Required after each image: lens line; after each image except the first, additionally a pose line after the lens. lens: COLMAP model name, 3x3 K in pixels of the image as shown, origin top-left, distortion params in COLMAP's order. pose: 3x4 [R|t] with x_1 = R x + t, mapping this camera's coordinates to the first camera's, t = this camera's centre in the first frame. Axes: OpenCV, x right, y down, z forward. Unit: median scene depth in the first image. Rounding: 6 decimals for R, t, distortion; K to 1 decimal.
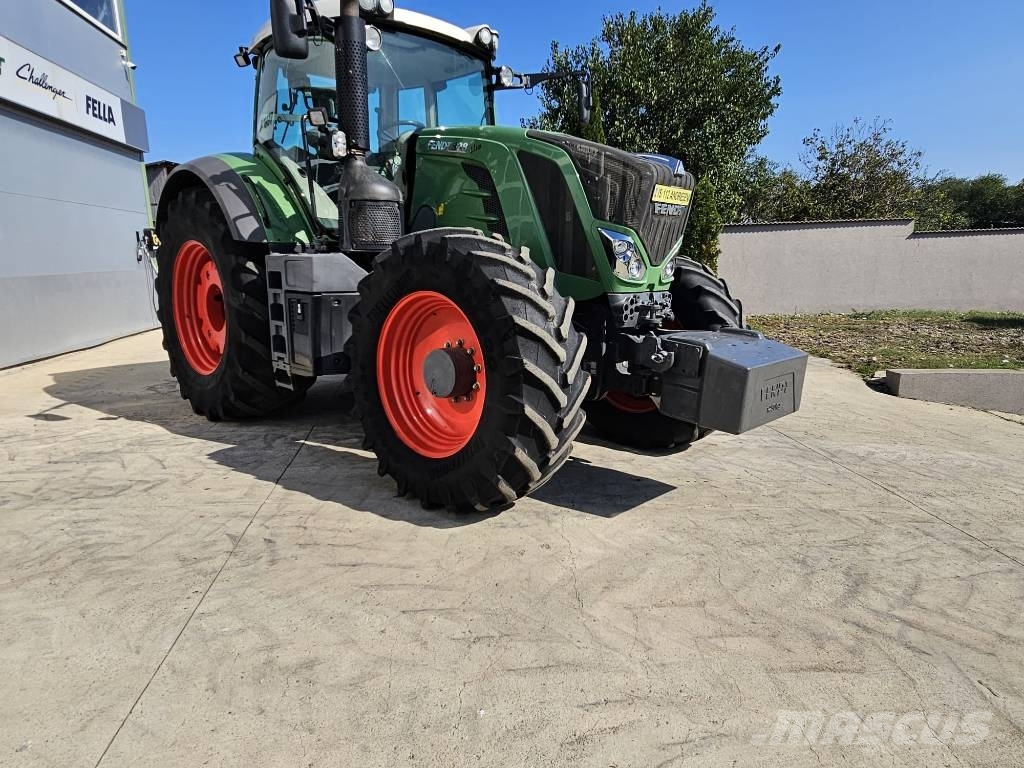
lens RADIAL K [[641.3, 0, 512.8], [0, 641.3, 376.1], [0, 0, 1]] dist [0.010546, -0.010777]
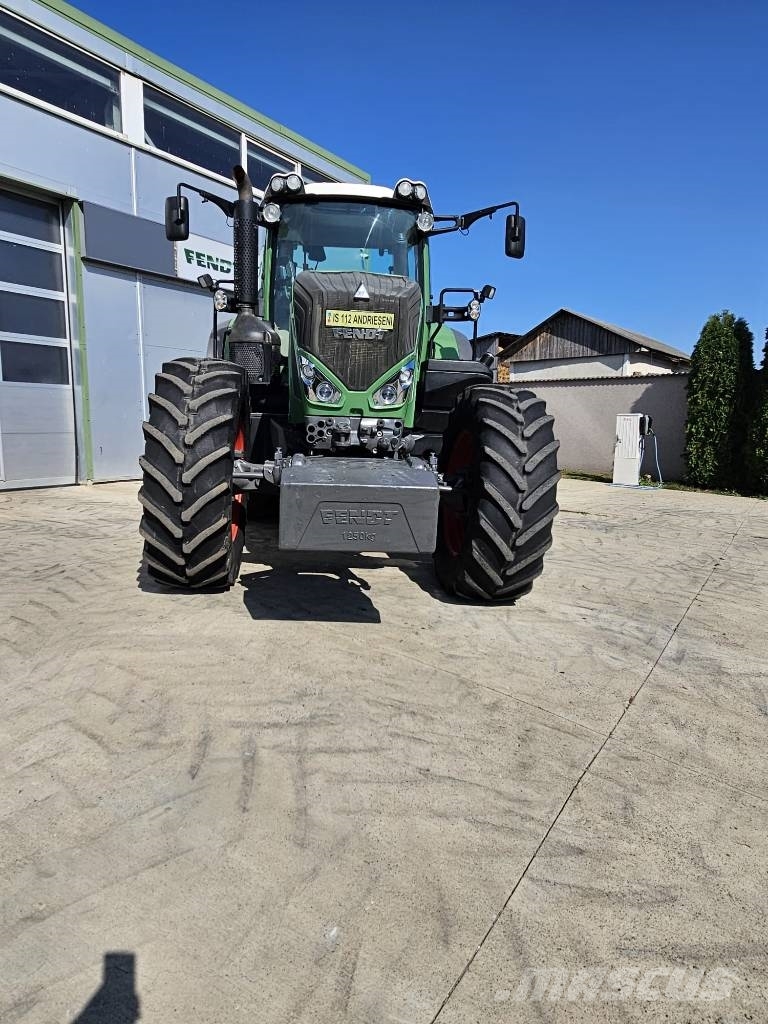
lens RADIAL K [[641.3, 0, 381.4], [0, 641.3, 506.0], [0, 0, 1]] dist [0.010546, -0.010777]
pose [[0.758208, 0.114520, -0.641877, 0.911020], [-0.147755, 0.989022, 0.001921, -0.001021], [0.635051, 0.093384, 0.766805, 0.270181]]
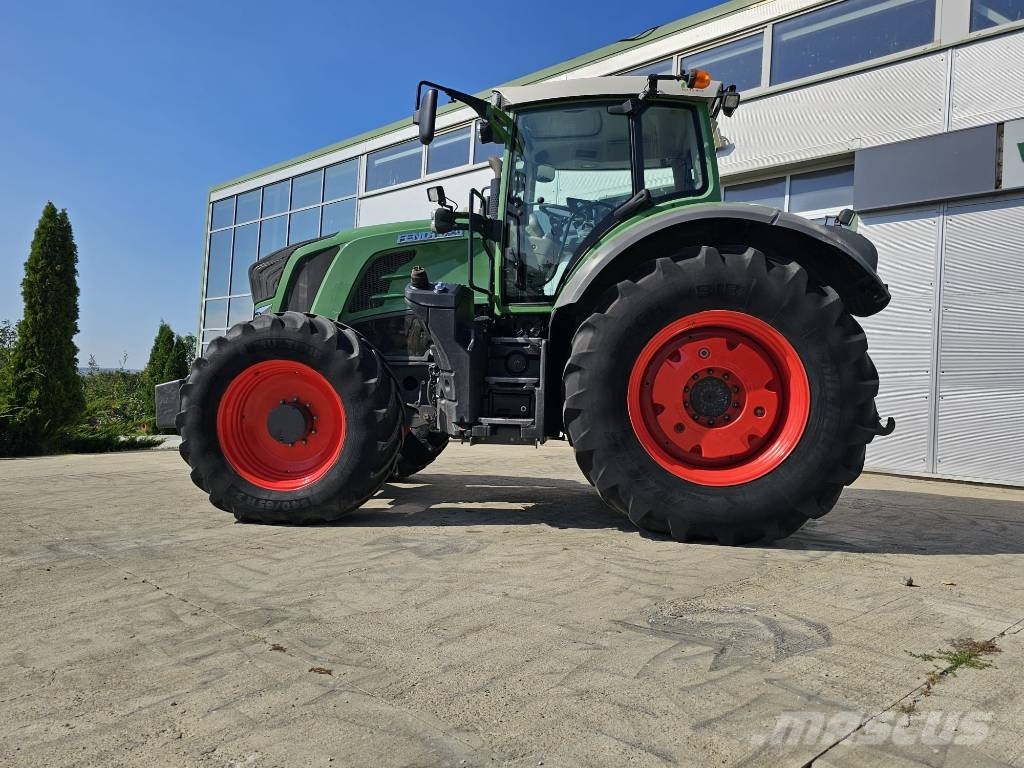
lens RADIAL K [[765.2, 0, 523.9], [0, 765.2, 383.1], [0, 0, 1]] dist [0.065947, -0.066011]
pose [[-0.780324, -0.018504, -0.625101, 0.867017], [-0.140429, 0.979220, 0.146313, -0.415903], [0.609404, 0.201954, -0.766708, 2.750310]]
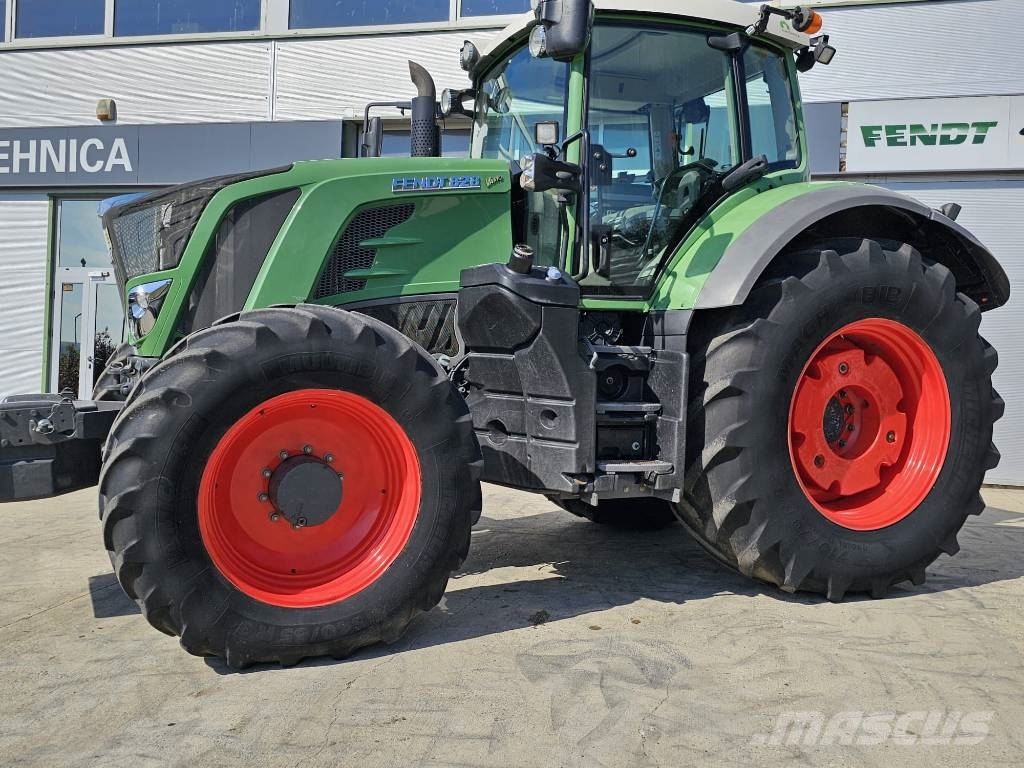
lens RADIAL K [[928.3, 0, 509.3], [0, 928.3, 388.7], [0, 0, 1]] dist [0.046882, 0.000000]
pose [[-0.350114, 0.033676, -0.936102, 1.218766], [-0.194873, 0.974869, 0.107956, -0.333422], [0.916212, 0.220218, -0.334753, 1.870383]]
